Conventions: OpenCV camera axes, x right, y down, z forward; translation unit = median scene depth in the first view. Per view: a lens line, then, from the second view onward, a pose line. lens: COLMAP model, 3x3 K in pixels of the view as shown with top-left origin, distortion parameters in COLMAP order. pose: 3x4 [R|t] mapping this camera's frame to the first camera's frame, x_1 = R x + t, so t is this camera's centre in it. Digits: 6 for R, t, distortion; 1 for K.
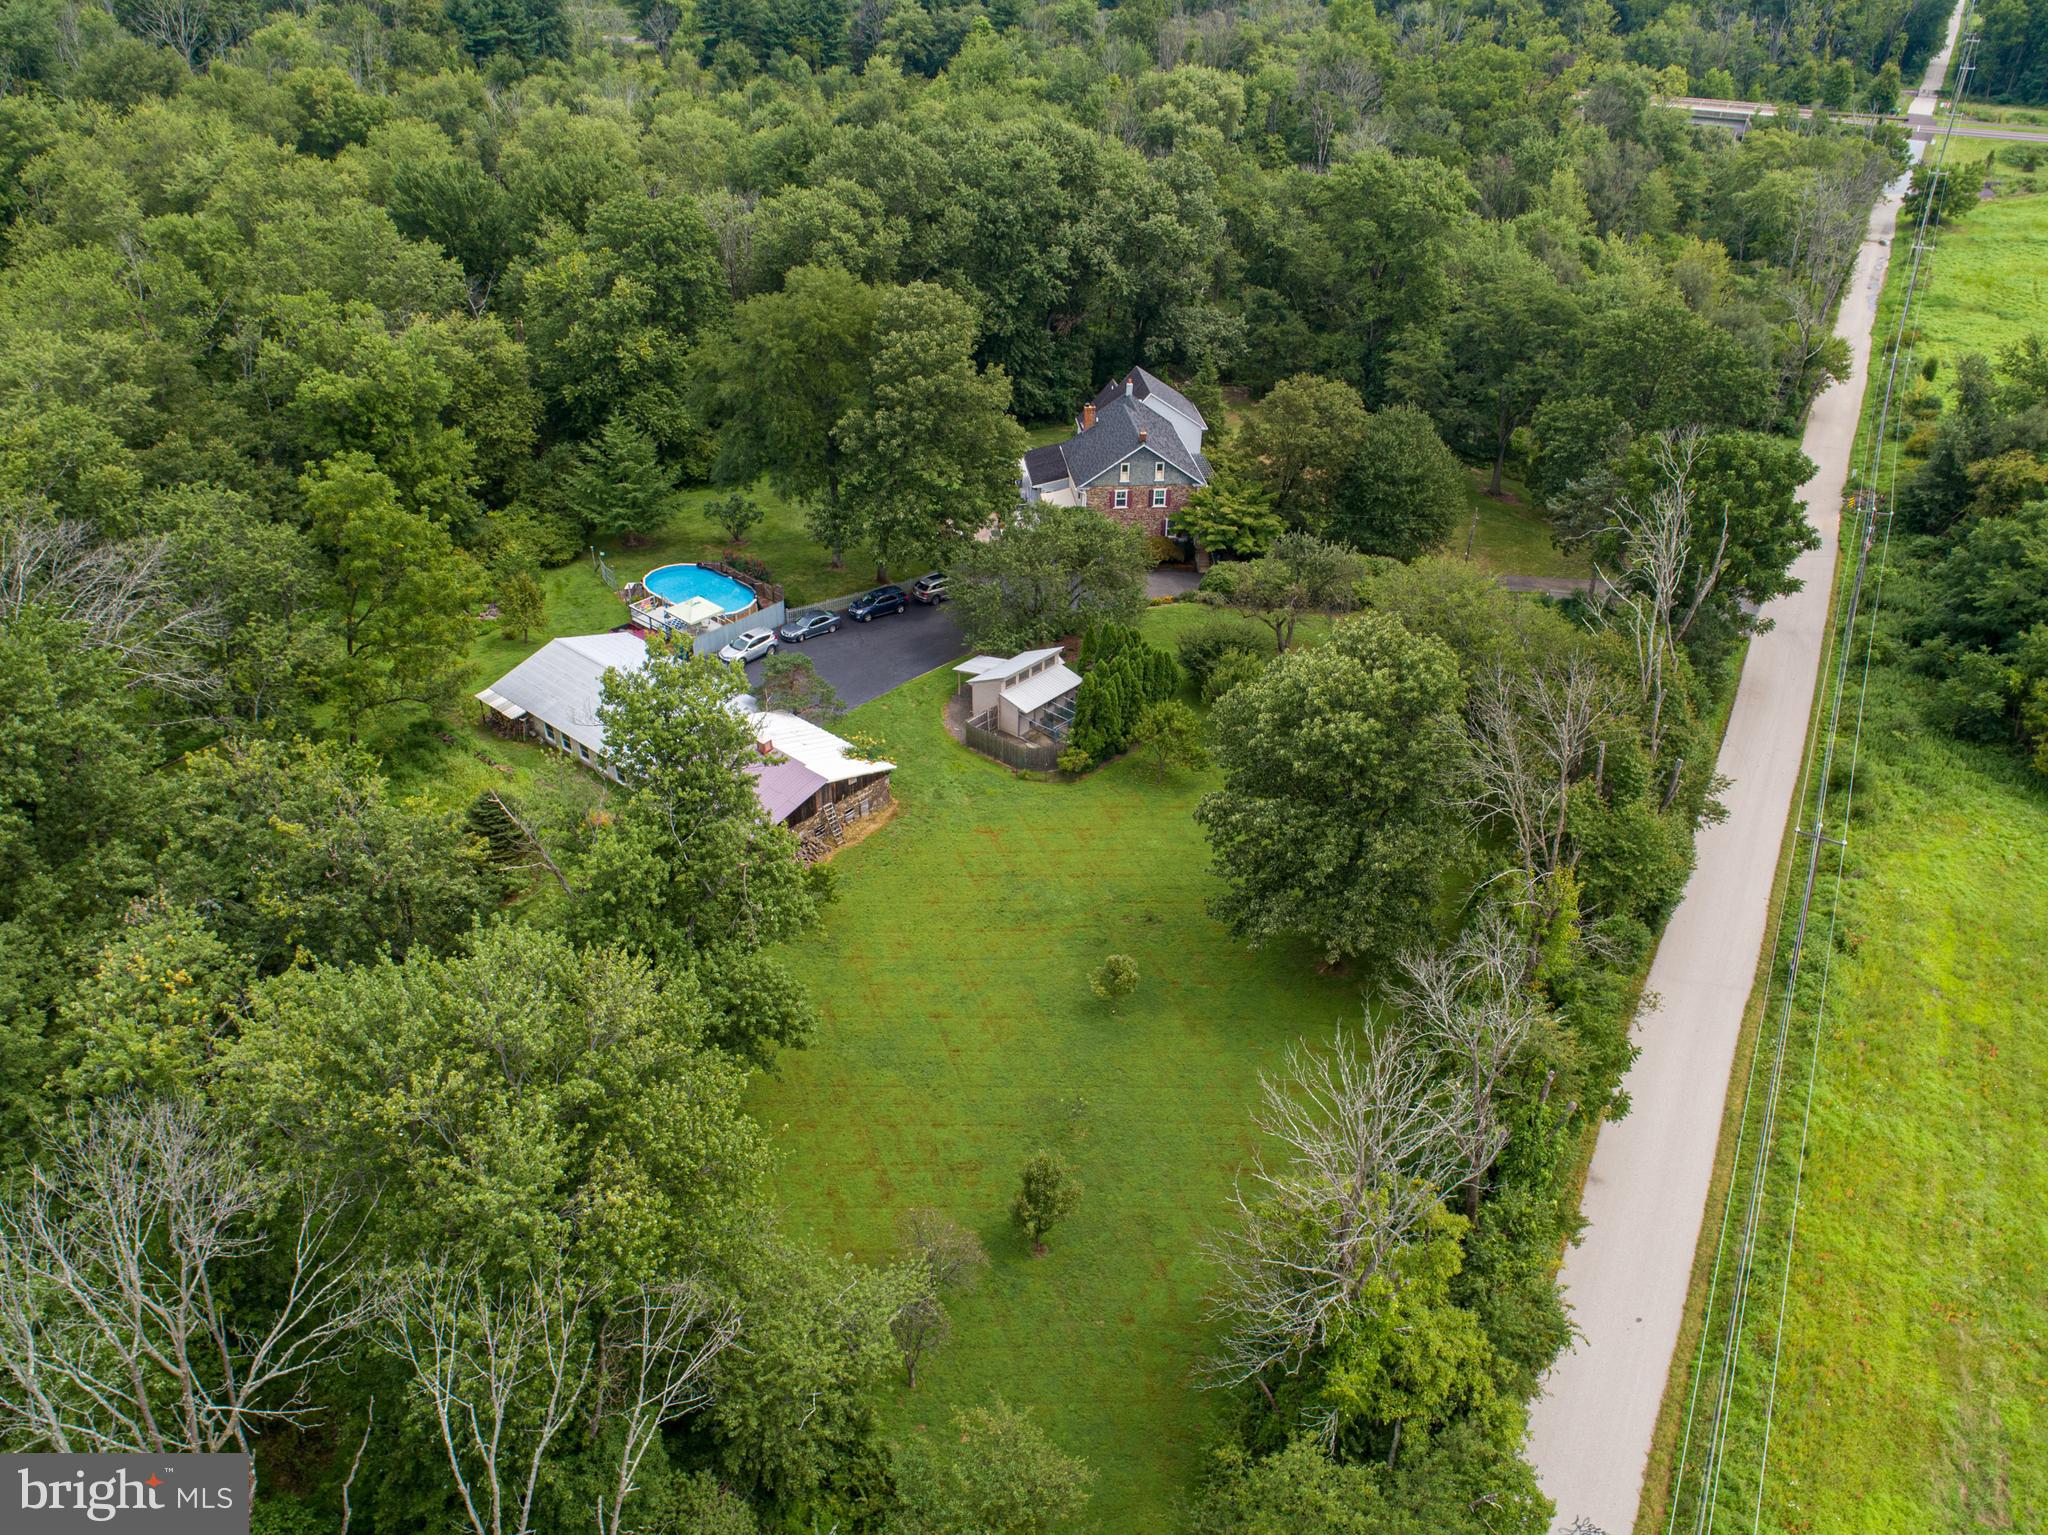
lens RADIAL K [[1545.3, 0, 1030.6], [0, 1545.3, 768.8], [0, 0, 1]] dist [-0.012009, -0.003280]
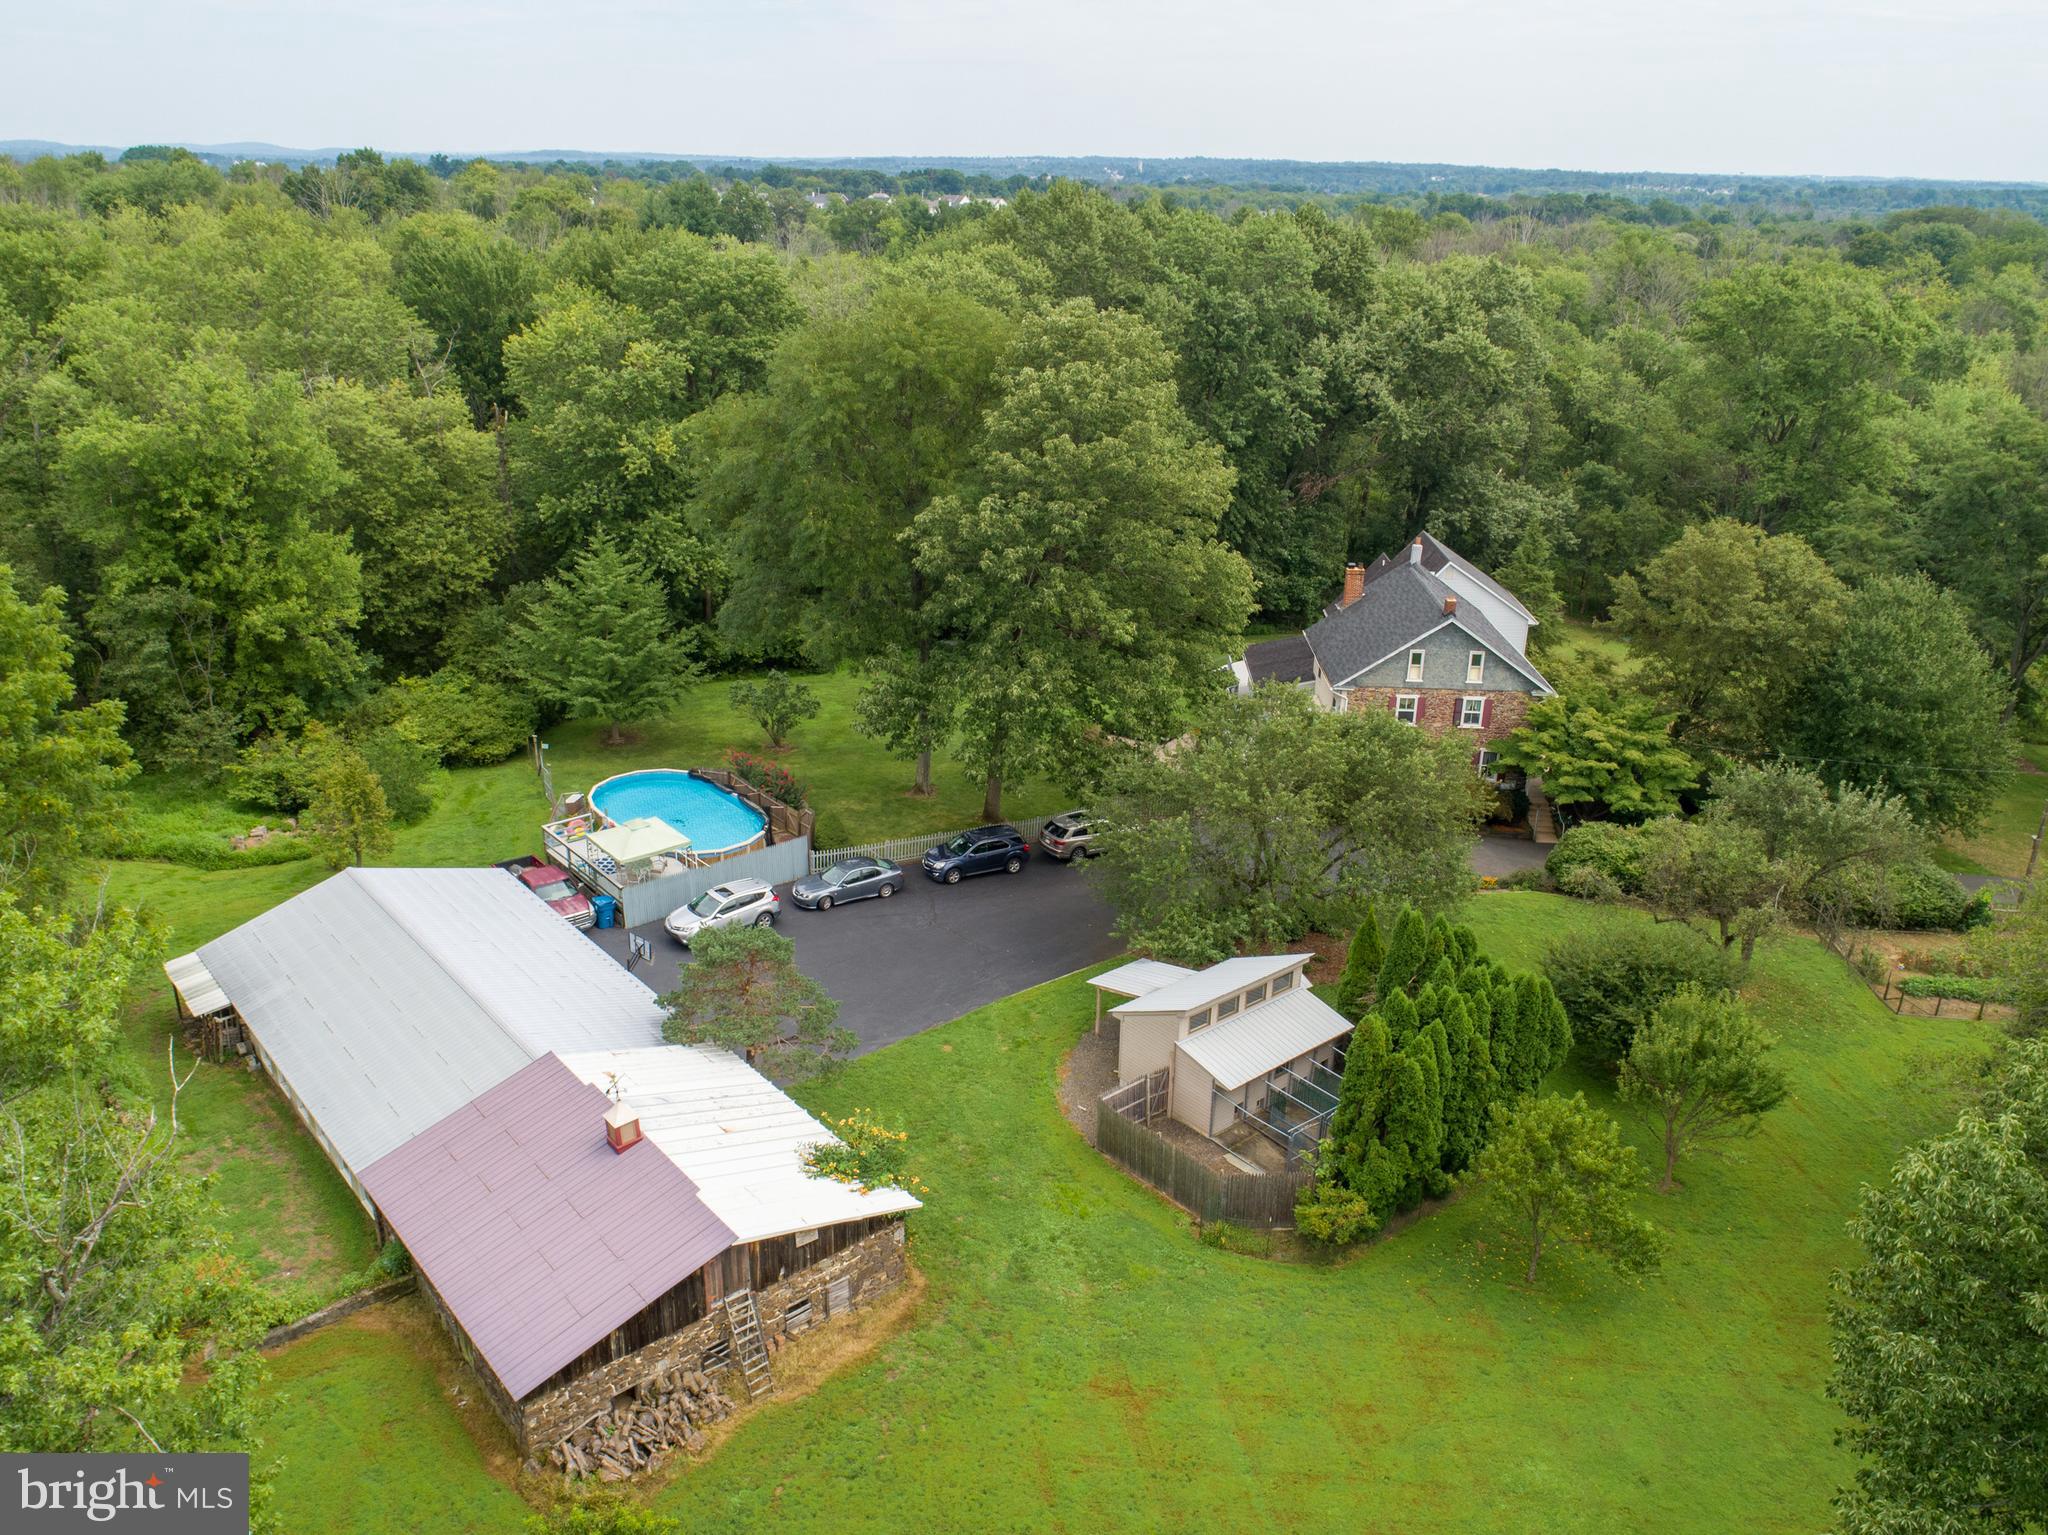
lens RADIAL K [[1454.1, 0, 1031.1], [0, 1454.1, 777.3], [0, 0, 1]] dist [-0.020933, -0.002479]
pose [[0.988856, 0.056435, -0.137762, -0.006077], [-0.081587, 0.979462, -0.184387, -0.037587], [0.124527, 0.193572, 0.973151, 0.478849]]
